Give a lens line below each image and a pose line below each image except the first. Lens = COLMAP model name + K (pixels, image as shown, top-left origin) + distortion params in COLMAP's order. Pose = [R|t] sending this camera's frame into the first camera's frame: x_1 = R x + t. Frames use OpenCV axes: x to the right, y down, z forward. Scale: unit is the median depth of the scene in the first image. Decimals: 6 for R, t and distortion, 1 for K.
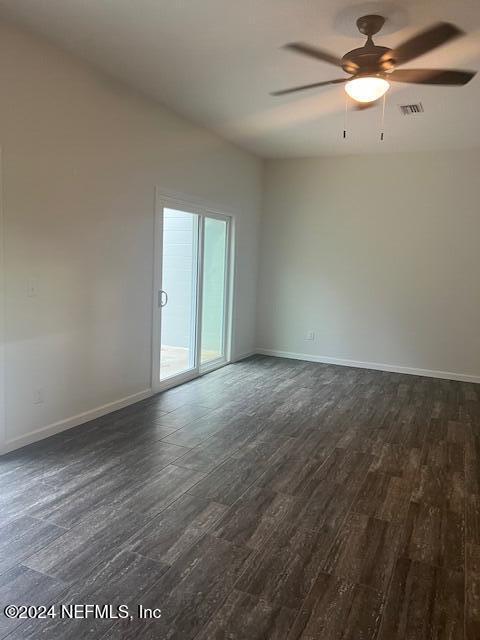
lens RADIAL K [[482.4, 0, 243.7], [0, 482.4, 314.6], [0, 0, 1]] dist [0.043825, -0.043883]
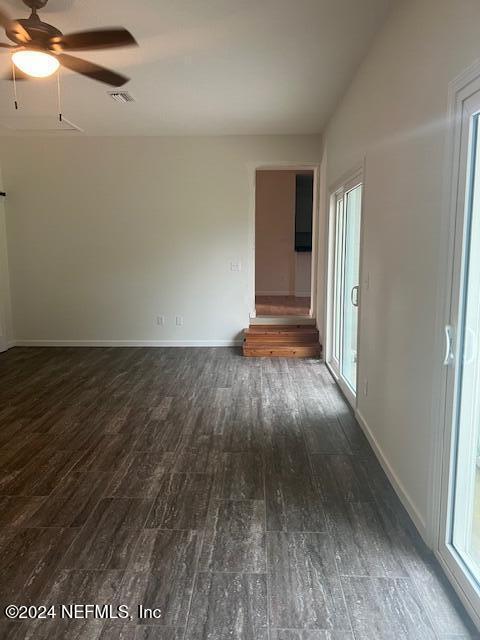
lens RADIAL K [[482.4, 0, 240.9], [0, 482.4, 317.3], [0, 0, 1]] dist [0.043825, -0.043883]
pose [[-0.923451, 0.014254, -0.383452, 0.232267], [-0.080416, 0.969929, 0.229718, -0.211272], [0.375196, 0.242969, -0.894536, 1.993409]]
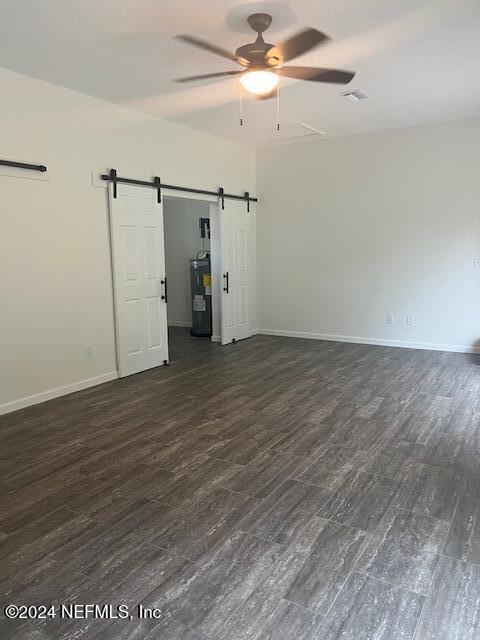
lens RADIAL K [[482.4, 0, 244.1], [0, 482.4, 318.2], [0, 0, 1]] dist [0.043825, -0.043883]
pose [[-0.992175, -0.048443, 0.115071, 0.126346], [-0.016645, 0.964754, 0.262626, -0.219158], [-0.123737, 0.258656, -0.958012, 2.024436]]
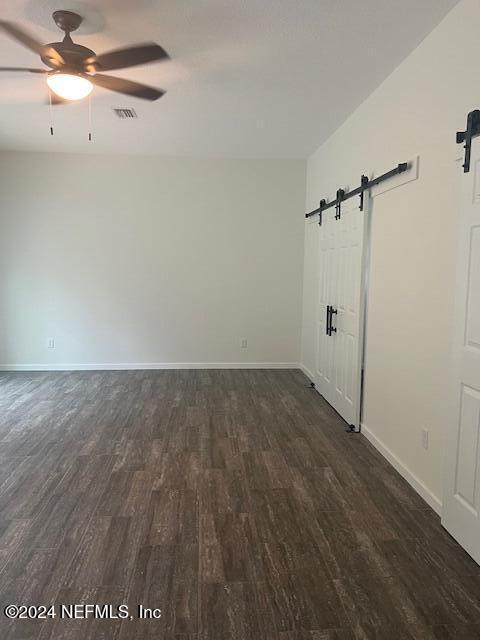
lens RADIAL K [[482.4, 0, 238.7], [0, 482.4, 319.2], [0, 0, 1]] dist [0.043825, -0.043883]
pose [[0.875987, -0.088670, 0.474114, 0.039968], [0.085613, 0.995933, 0.028080, 0.002883], [-0.474675, 0.015993, 0.880016, -0.012335]]
